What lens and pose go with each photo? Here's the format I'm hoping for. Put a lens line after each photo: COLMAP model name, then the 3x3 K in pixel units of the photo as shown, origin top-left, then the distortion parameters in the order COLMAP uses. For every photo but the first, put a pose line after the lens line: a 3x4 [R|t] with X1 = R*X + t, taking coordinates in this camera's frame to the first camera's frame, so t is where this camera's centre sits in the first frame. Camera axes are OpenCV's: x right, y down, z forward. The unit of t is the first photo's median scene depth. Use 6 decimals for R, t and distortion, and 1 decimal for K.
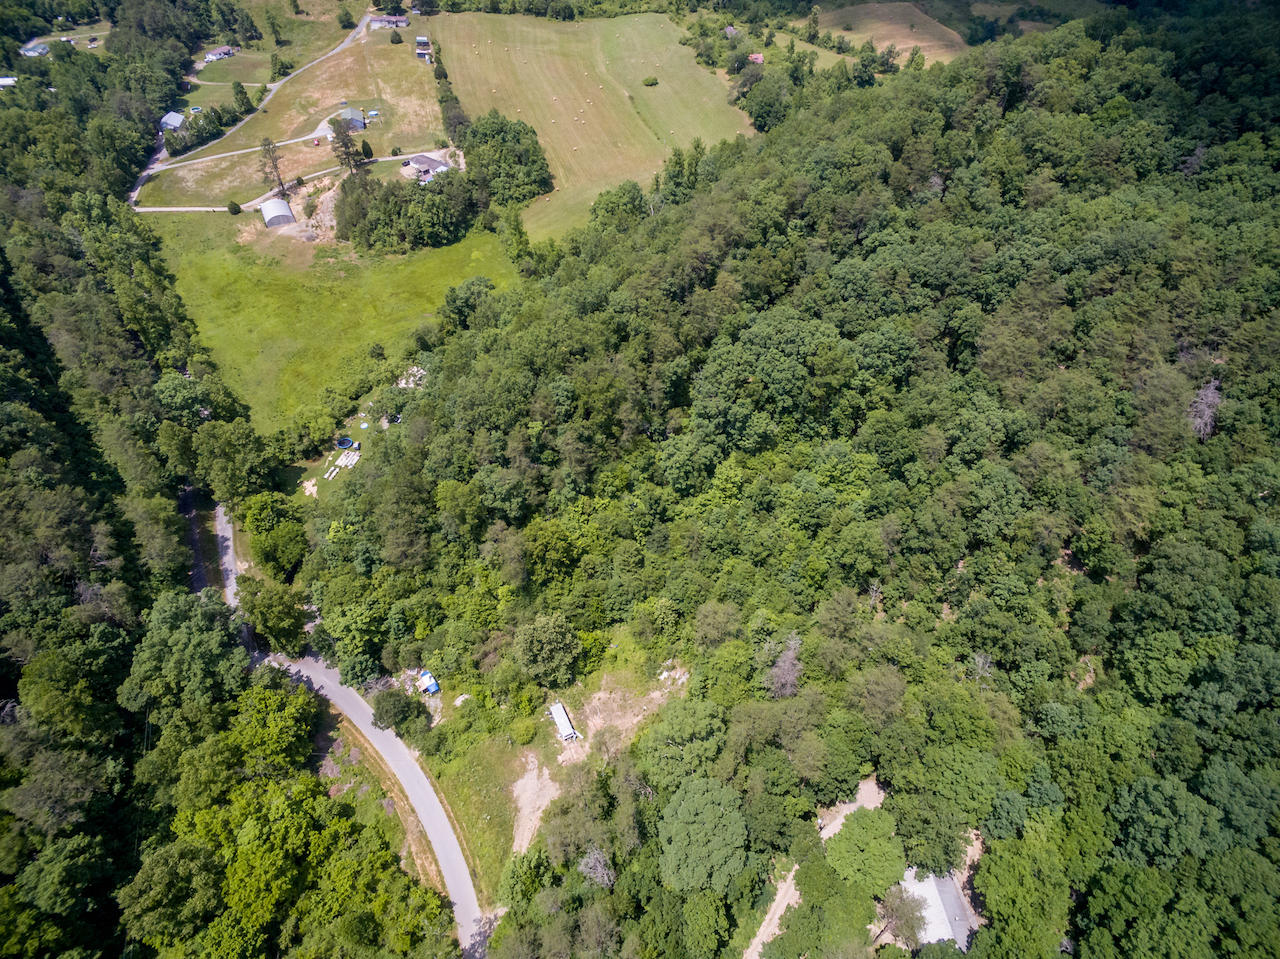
lens RADIAL K [[711.7, 0, 639.8], [0, 711.7, 481.0], [0, 0, 1]] dist [0.003230, 0.006268]
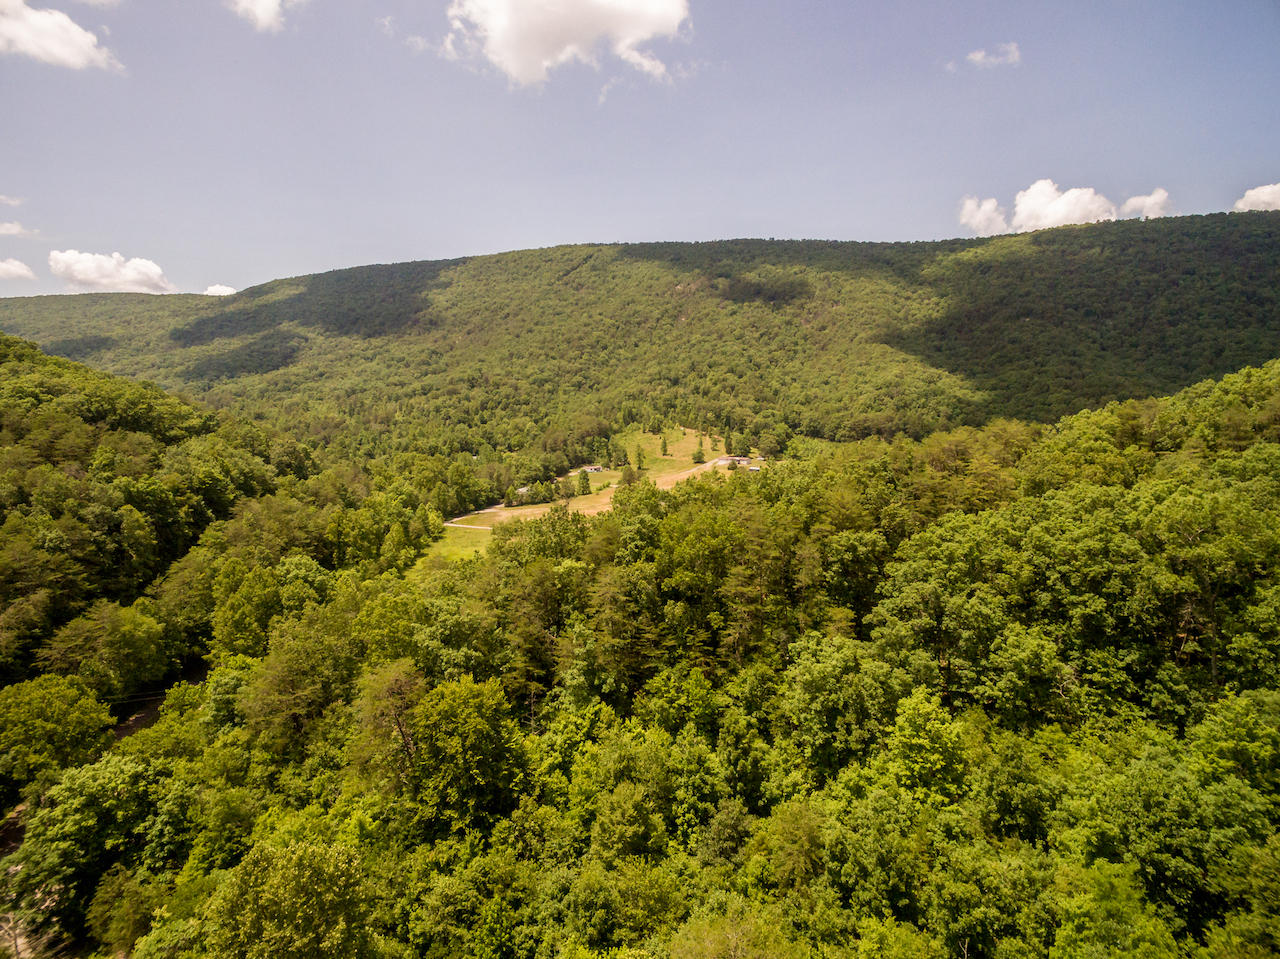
lens RADIAL K [[711.7, 0, 640.8], [0, 711.7, 480.6], [0, 0, 1]] dist [0.003230, 0.006268]
pose [[0.877277, 0.029271, -0.479092, 0.169722], [-0.328732, 0.763940, -0.555275, 0.163102], [0.349744, 0.644623, 0.679809, 0.553905]]
